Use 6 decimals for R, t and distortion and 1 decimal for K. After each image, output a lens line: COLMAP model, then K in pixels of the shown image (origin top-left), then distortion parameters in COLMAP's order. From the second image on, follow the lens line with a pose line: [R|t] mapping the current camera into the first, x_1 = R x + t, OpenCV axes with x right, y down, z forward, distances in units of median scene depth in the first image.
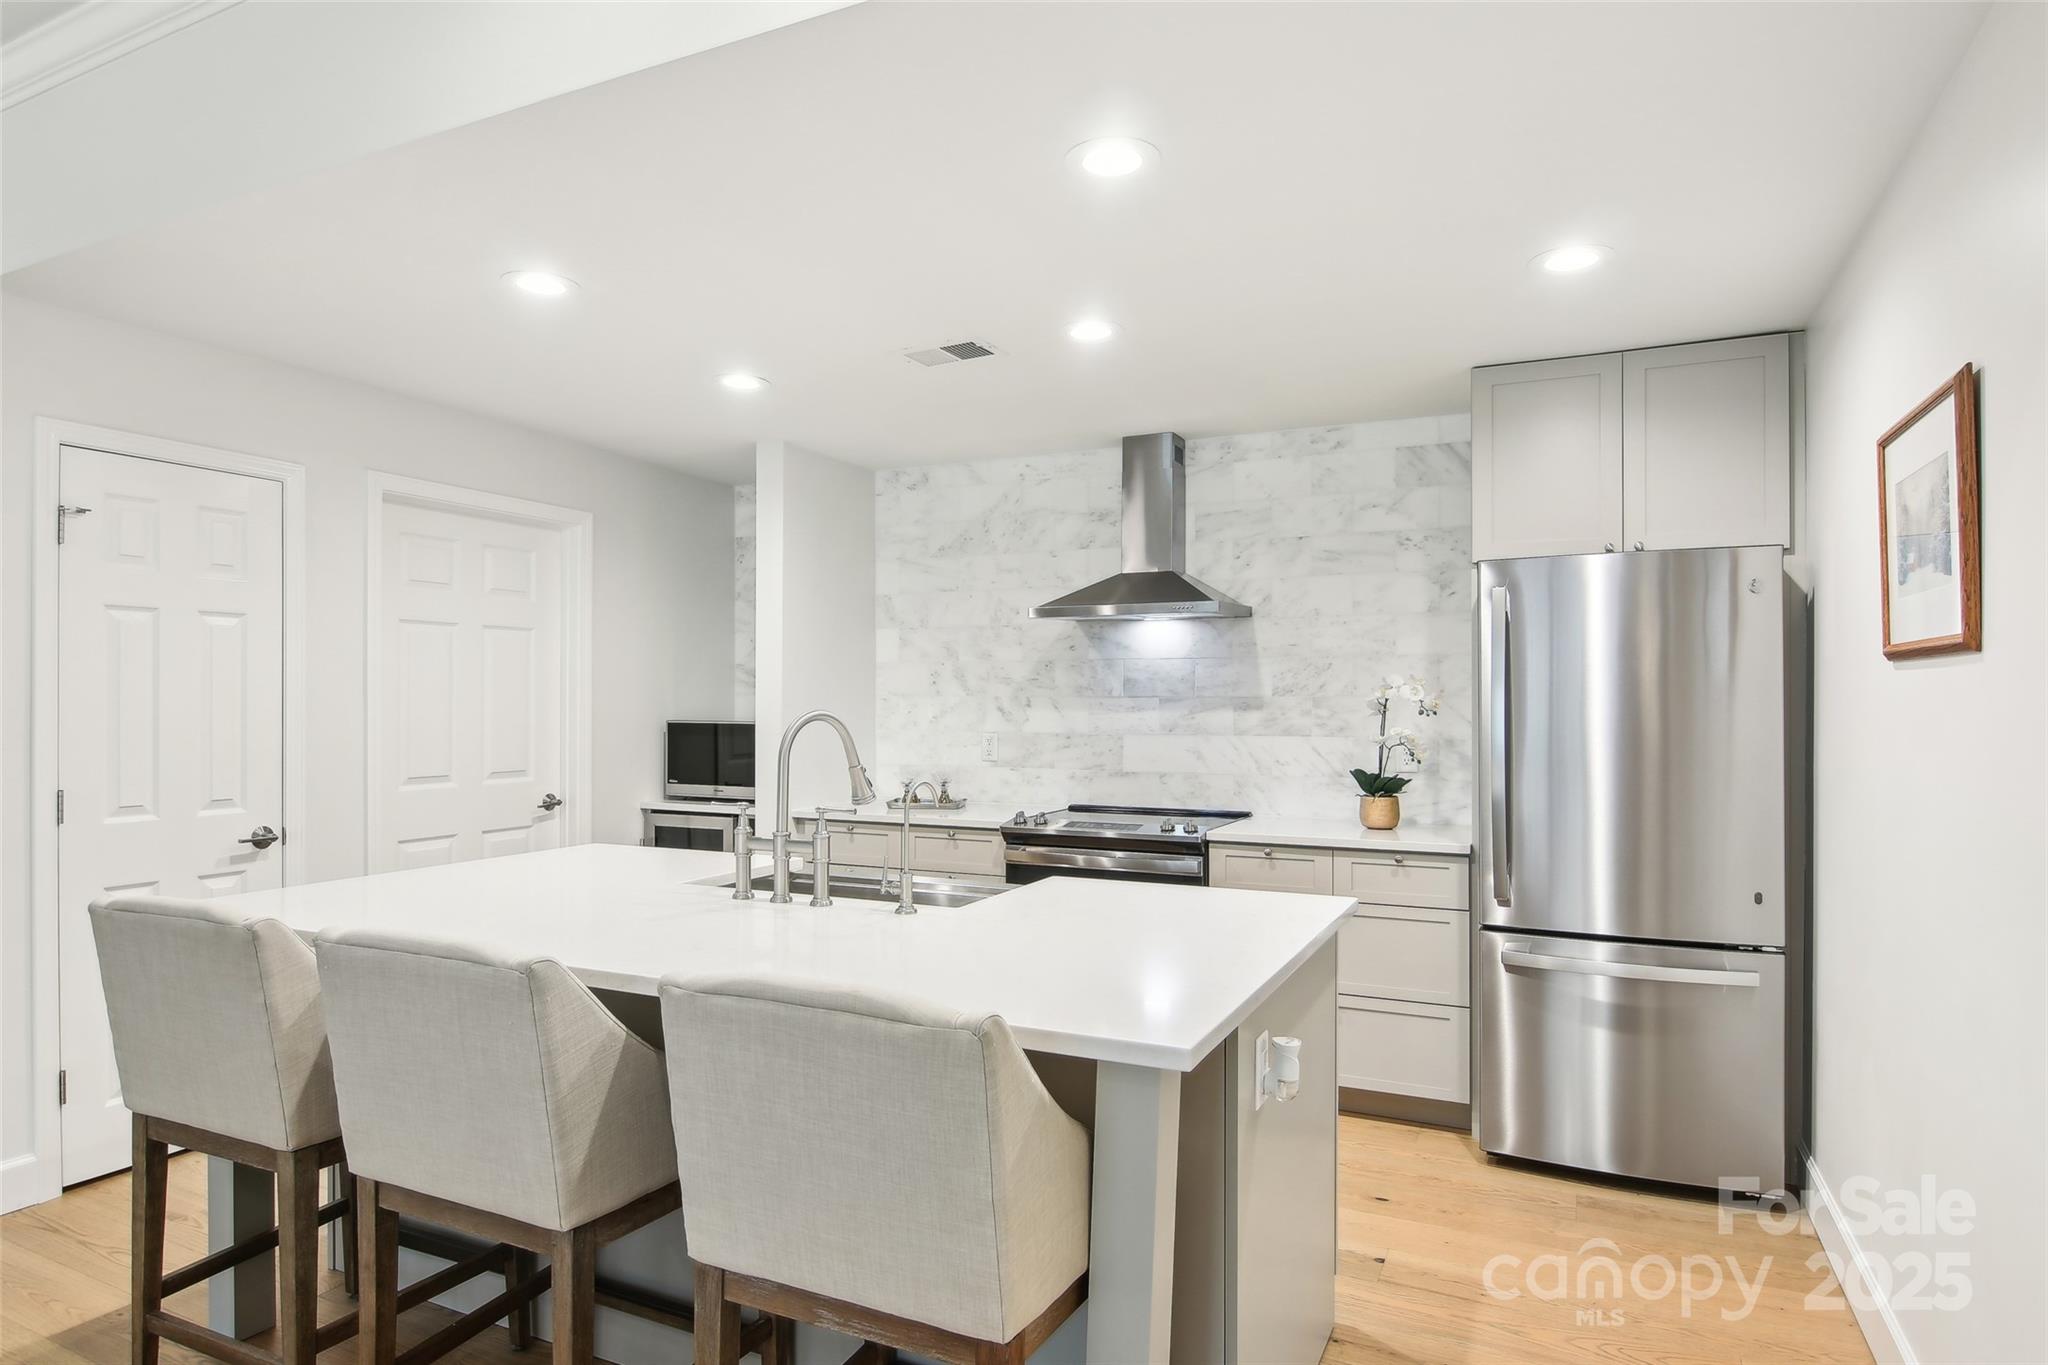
lens RADIAL K [[1155.0, 0, 1026.8], [0, 1155.0, 696.1], [0, 0, 1]] dist [0.001045, -0.015920]
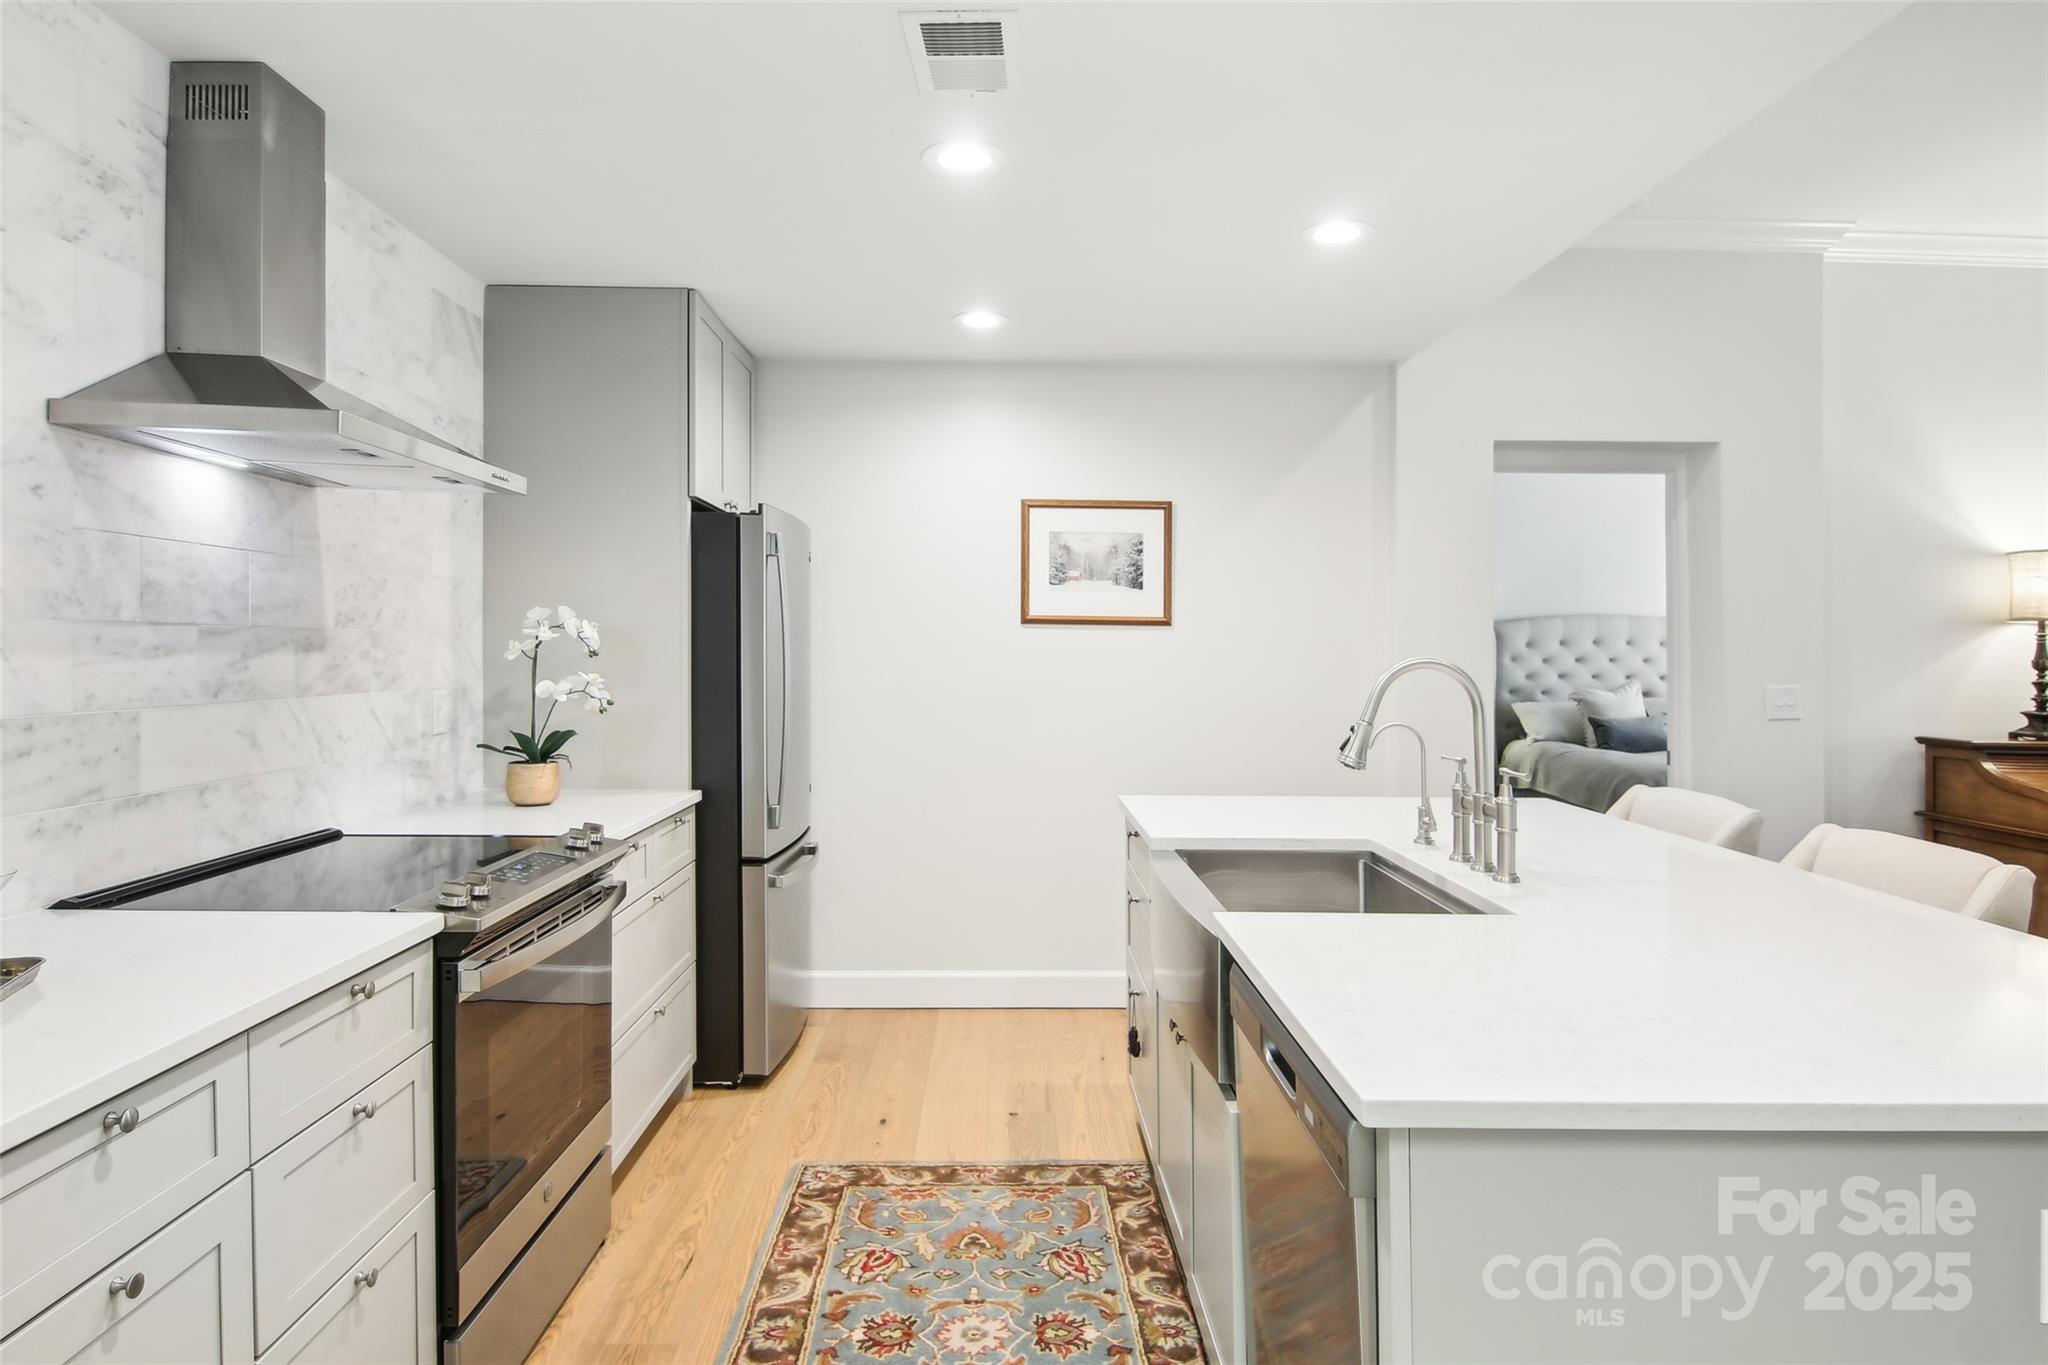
lens RADIAL K [[1179.5, 0, 1022.9], [0, 1179.5, 661.9], [0, 0, 1]] dist [-0.001619, -0.001473]
pose [[-0.445822, -0.016255, 0.894974, -0.477211], [-0.016500, 0.999814, 0.009940, 0.005744], [-0.894970, -0.010336, -0.446007, 0.935050]]
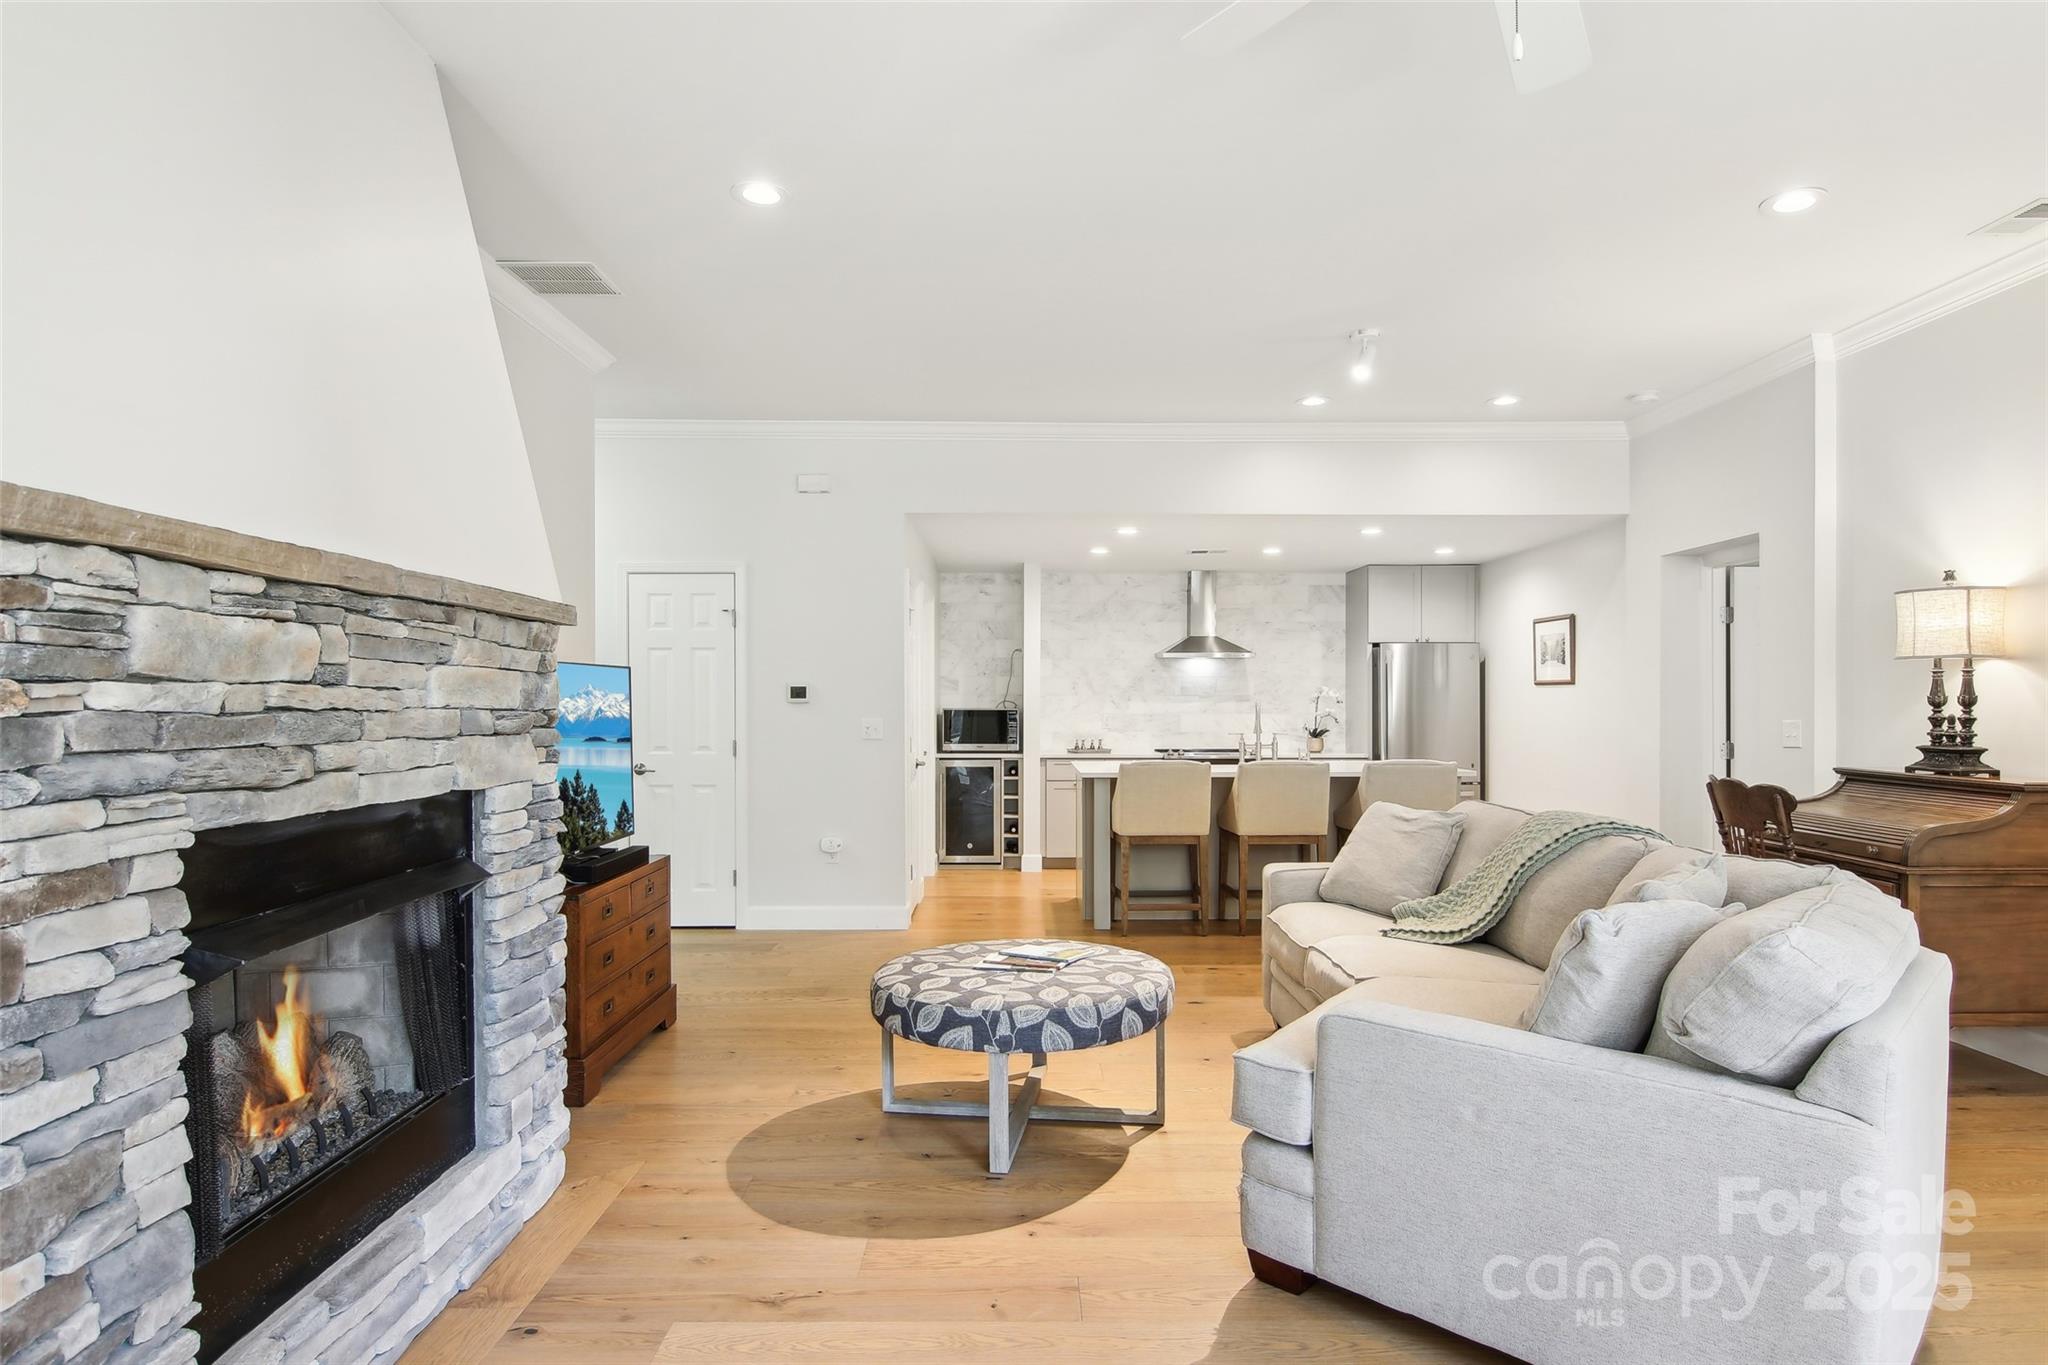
lens RADIAL K [[1155.0, 0, 1026.8], [0, 1155.0, 696.1], [0, 0, 1]] dist [0.001045, -0.015920]
pose [[0.899187, 0.000282, 0.437564, -1.092207], [-0.001003, 0.999998, 0.001417, -0.000986], [-0.437563, -0.001713, 0.899186, -0.740405]]
